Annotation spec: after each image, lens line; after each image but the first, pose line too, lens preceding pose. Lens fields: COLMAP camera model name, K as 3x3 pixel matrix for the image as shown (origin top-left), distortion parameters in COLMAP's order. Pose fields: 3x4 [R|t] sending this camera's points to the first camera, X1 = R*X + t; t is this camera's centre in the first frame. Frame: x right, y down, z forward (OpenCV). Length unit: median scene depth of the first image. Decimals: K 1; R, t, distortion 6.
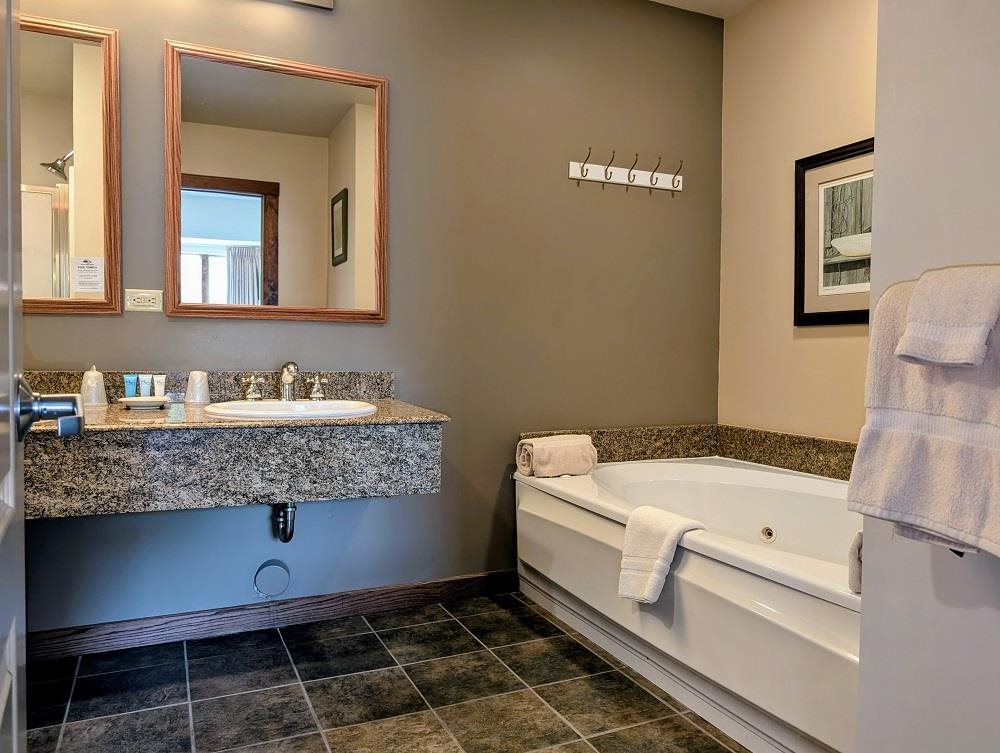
lens RADIAL K [[724.0, 0, 476.7], [0, 724.0, 375.2], [0, 0, 1]] dist [0.003478, -0.004327]
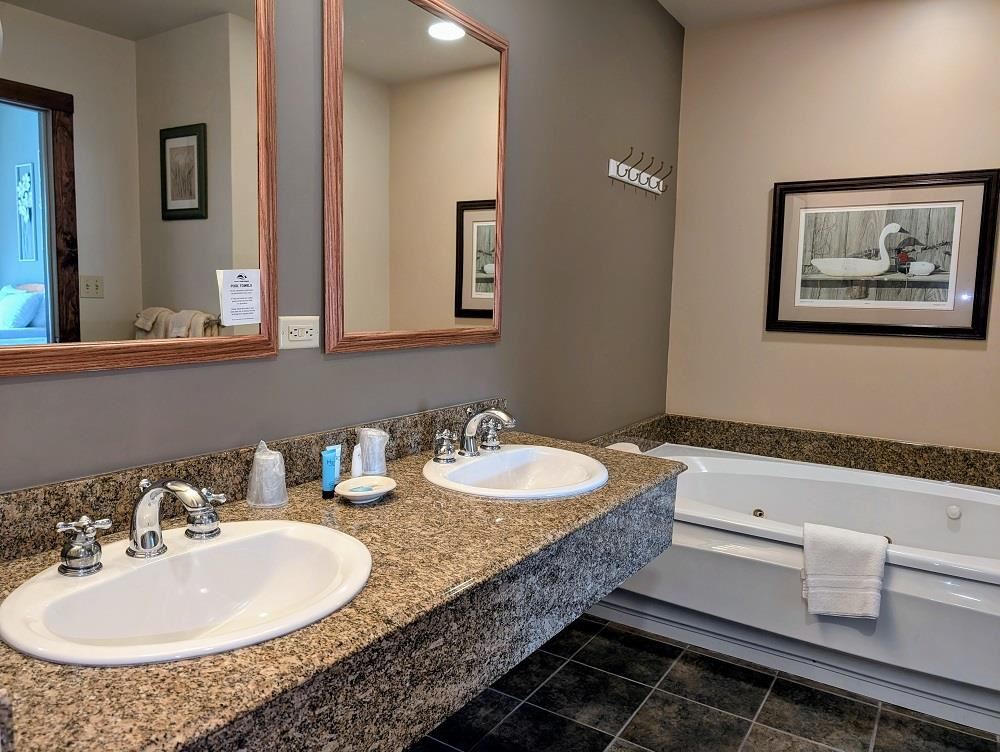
lens RADIAL K [[721.4, 0, 500.0], [0, 721.4, 376.0], [0, 0, 1]] dist [0.026478, -0.006830]
pose [[0.838065, -0.047854, 0.543468, -0.605195], [-0.001892, 0.995885, 0.090608, -0.112108], [-0.545568, -0.076963, 0.834525, 0.309170]]
